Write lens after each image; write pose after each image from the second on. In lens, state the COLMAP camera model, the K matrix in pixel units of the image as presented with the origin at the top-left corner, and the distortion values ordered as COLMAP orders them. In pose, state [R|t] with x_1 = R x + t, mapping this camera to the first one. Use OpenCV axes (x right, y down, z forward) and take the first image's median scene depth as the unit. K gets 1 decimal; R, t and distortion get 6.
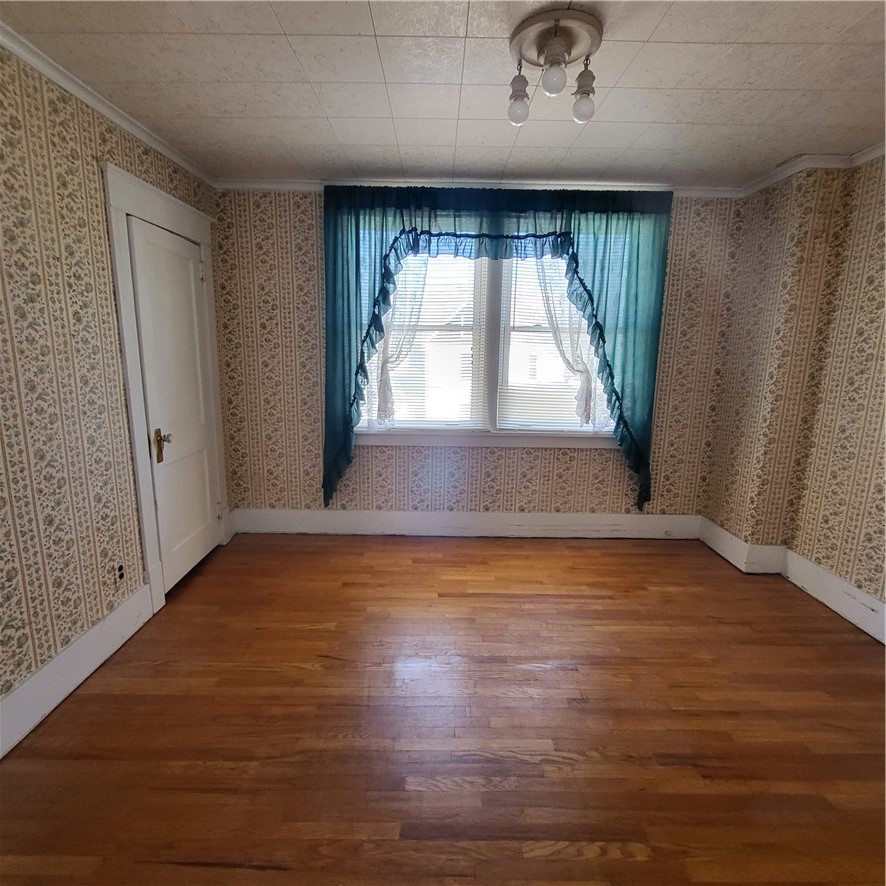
lens RADIAL K [[462.9, 0, 442.8], [0, 462.9, 436.3], [0, 0, 1]] dist [-0.004707, -0.003716]
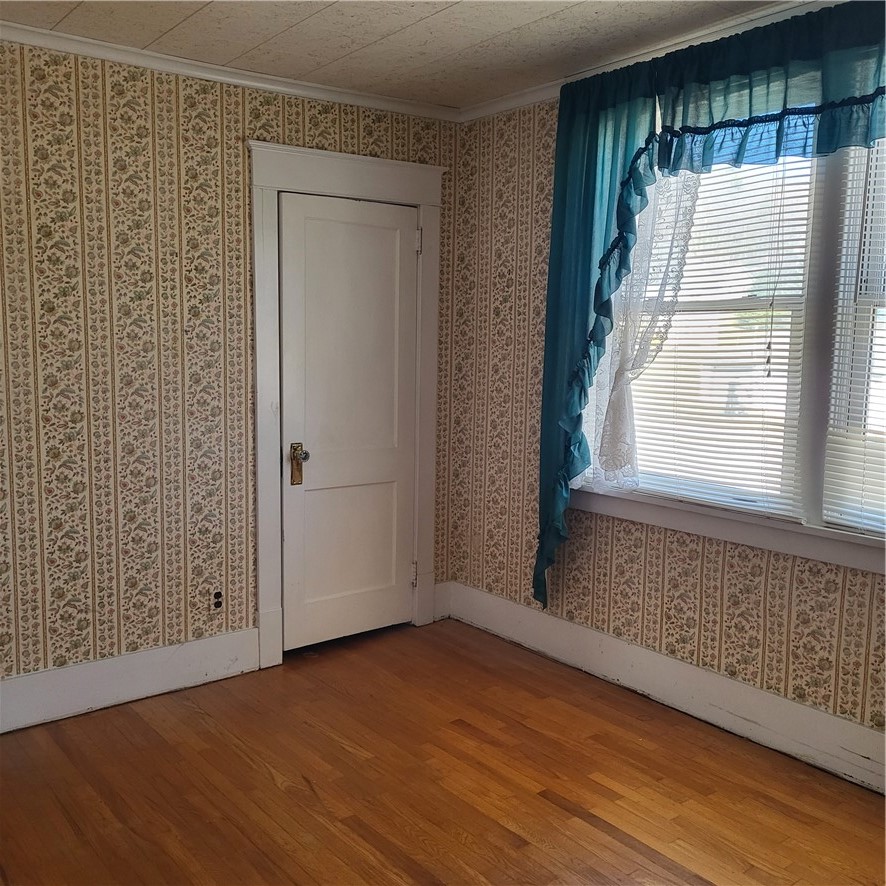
lens RADIAL K [[889.1, 0, 445.6], [0, 889.1, 446.2], [0, 0, 1]] dist [0.019820, 0.000000]
pose [[0.619785, 0.087912, -0.779832, 0.812740], [-0.146687, 0.989170, -0.005071, -0.043594], [0.770940, 0.117535, 0.625968, 0.237030]]
